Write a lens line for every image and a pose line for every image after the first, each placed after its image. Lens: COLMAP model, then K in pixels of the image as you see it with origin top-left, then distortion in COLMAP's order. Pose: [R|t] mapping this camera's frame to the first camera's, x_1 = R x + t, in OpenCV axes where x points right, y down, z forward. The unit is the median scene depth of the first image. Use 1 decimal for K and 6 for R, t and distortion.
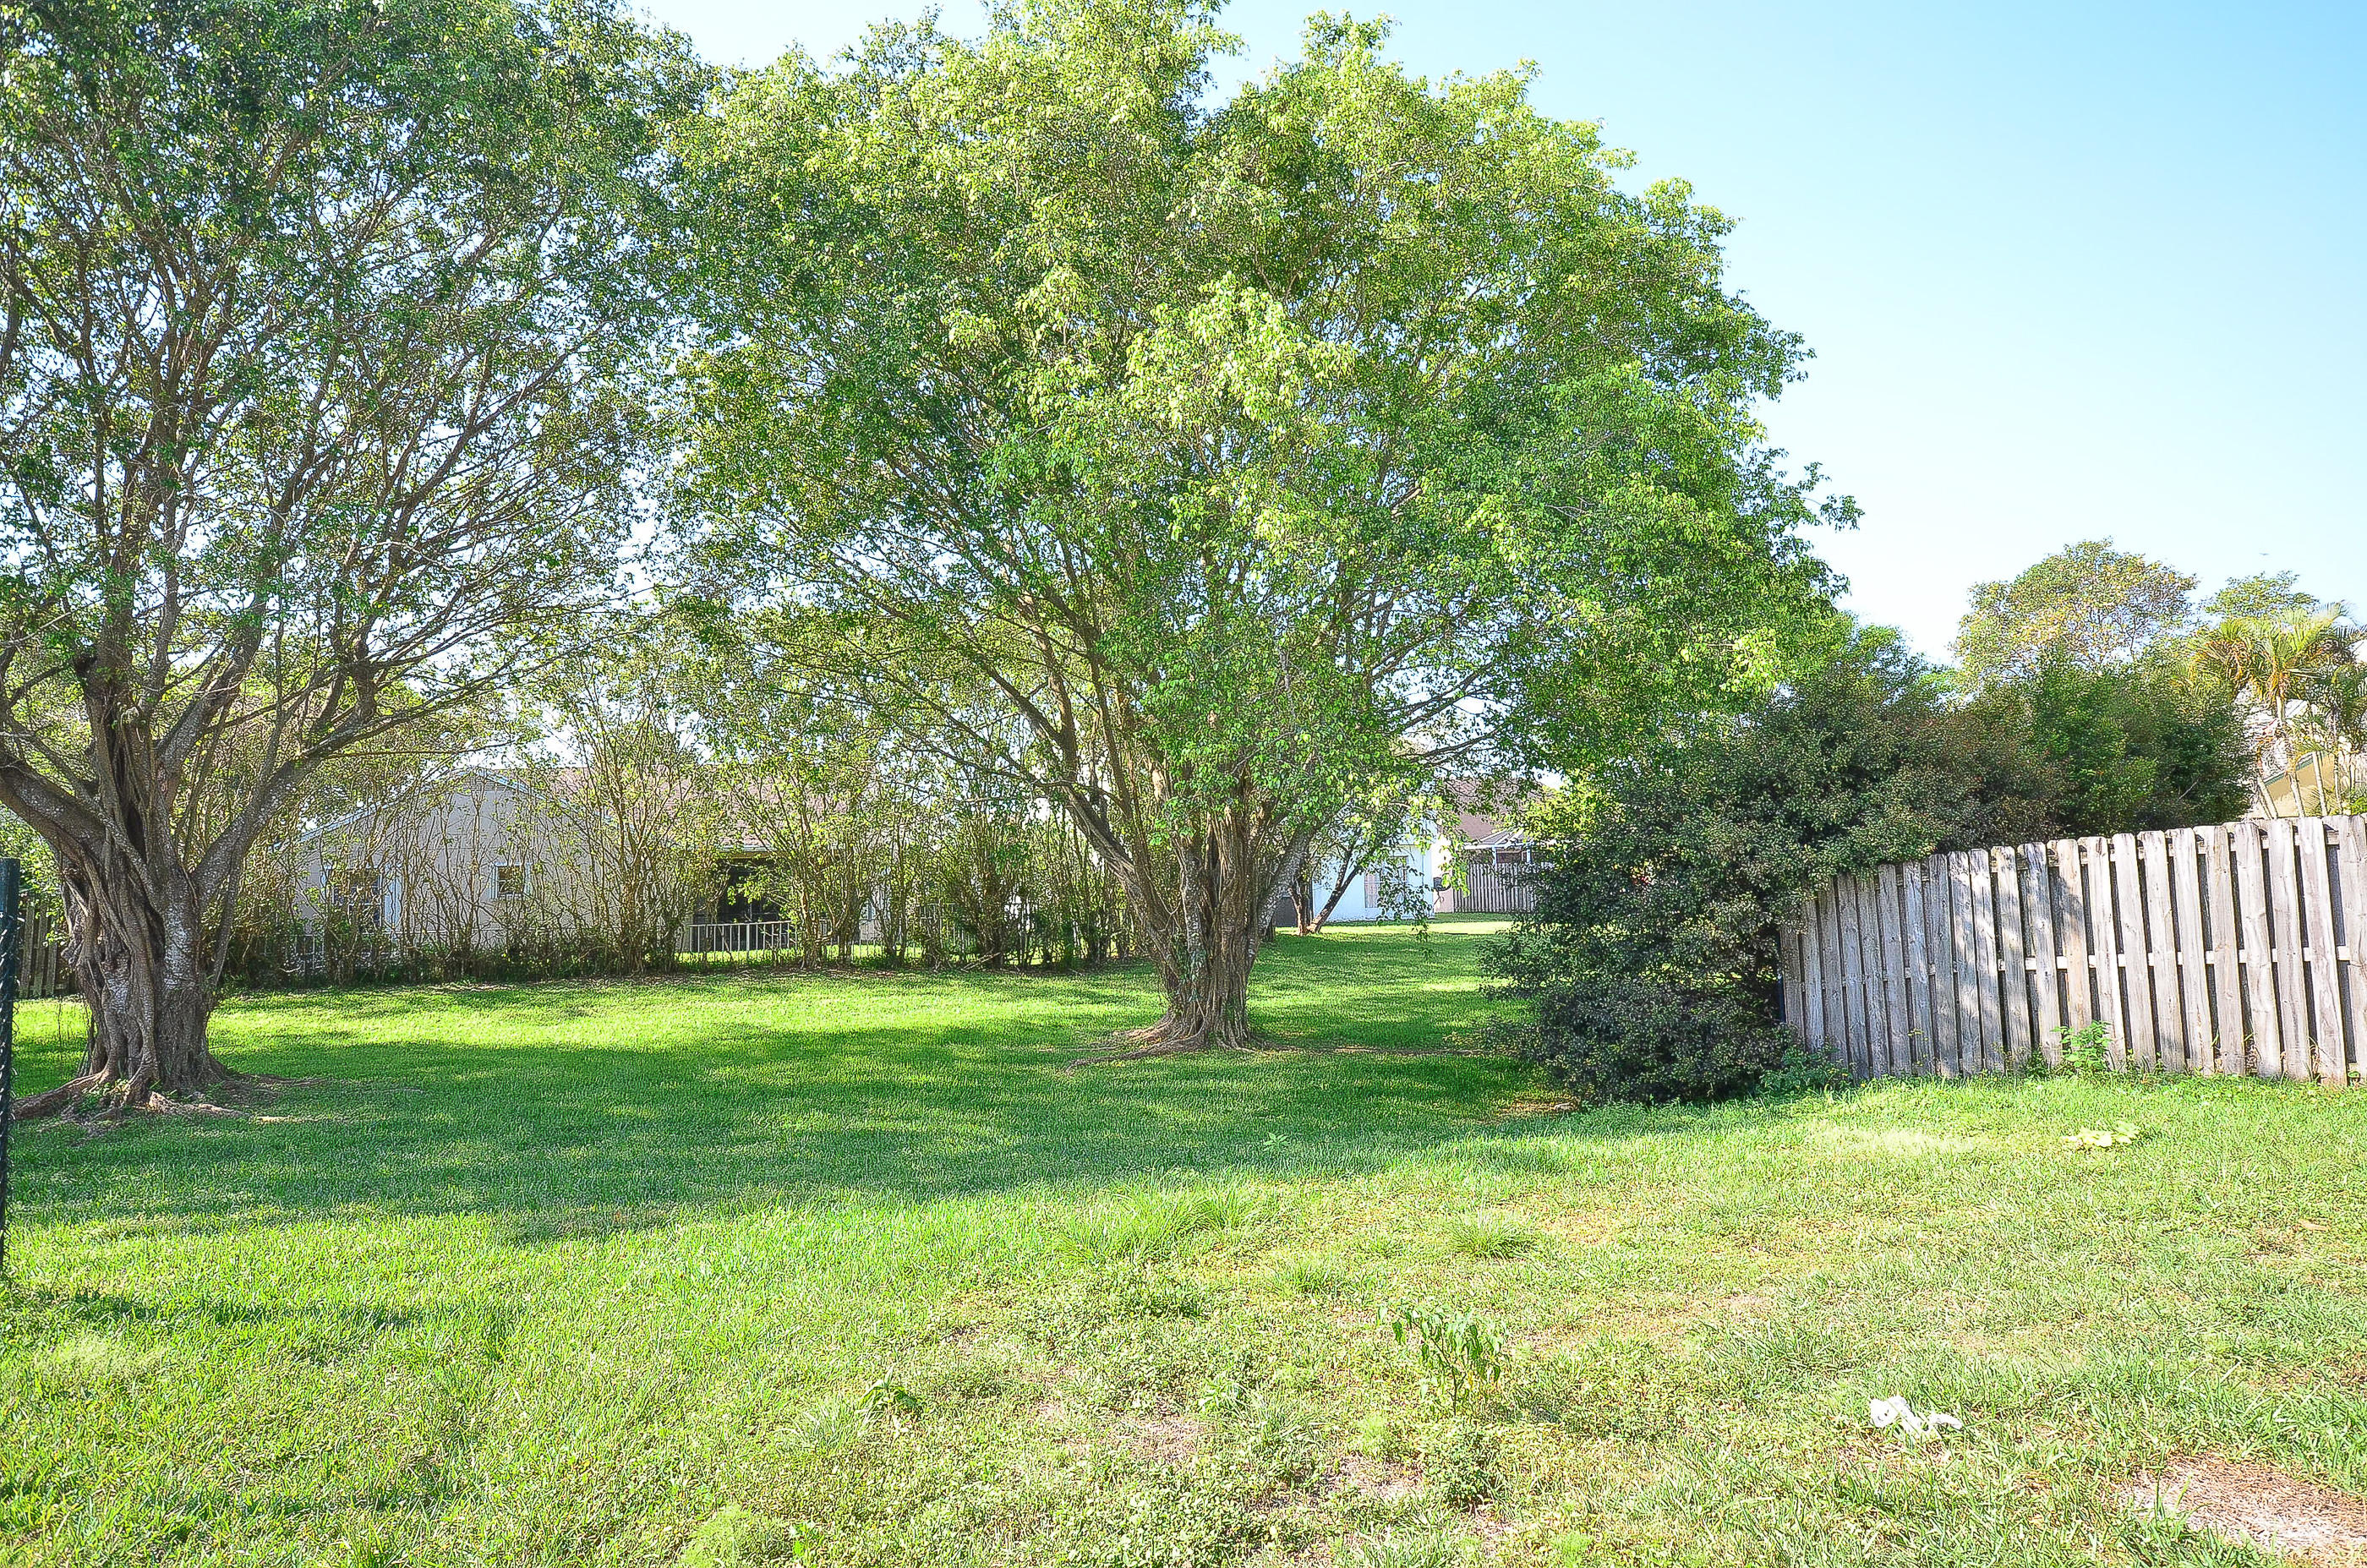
lens RADIAL K [[1439.3, 0, 1183.5], [0, 1439.3, 784.0], [0, 0, 1]] dist [0.005062, 0.029751]
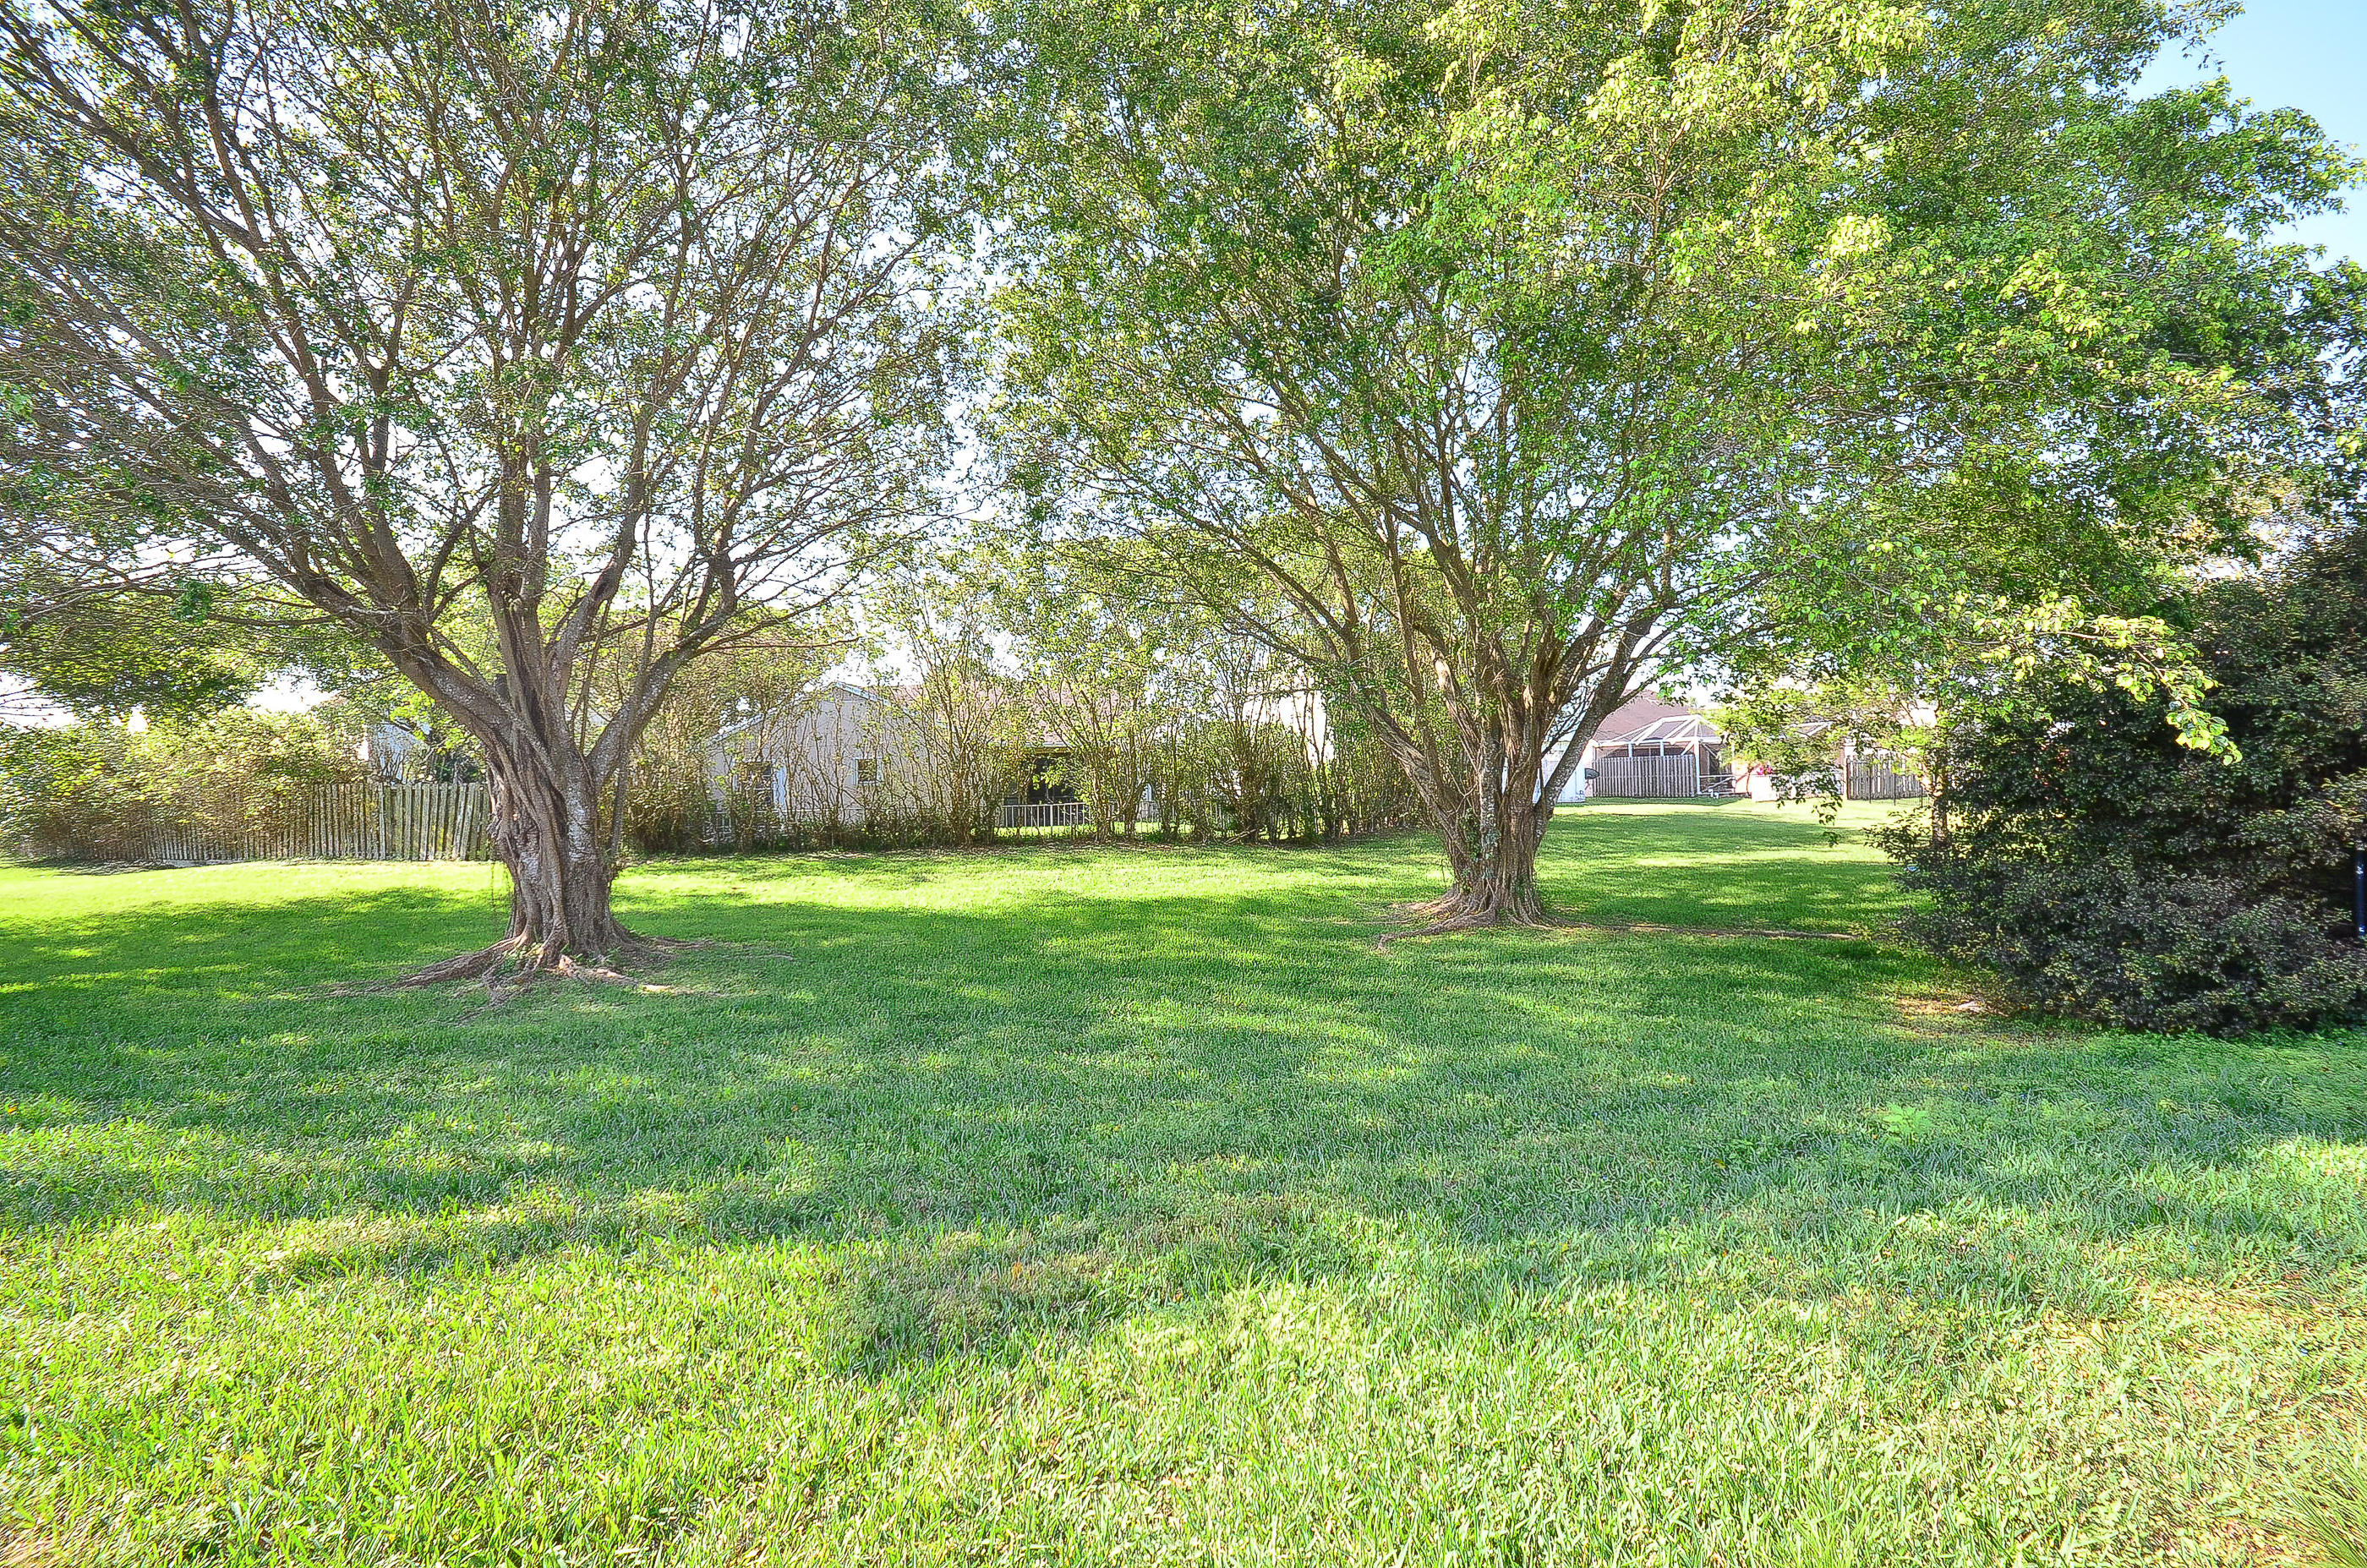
lens RADIAL K [[1050.9, 0, 1183.5], [0, 1050.9, 784.0], [0, 0, 1]] dist [0.000893, -0.000135]
pose [[0.989317, -0.001688, -0.145773, -0.067550], [0.012766, 0.997095, 0.075094, 0.015382], [0.145223, -0.076153, 0.986464, 0.153779]]
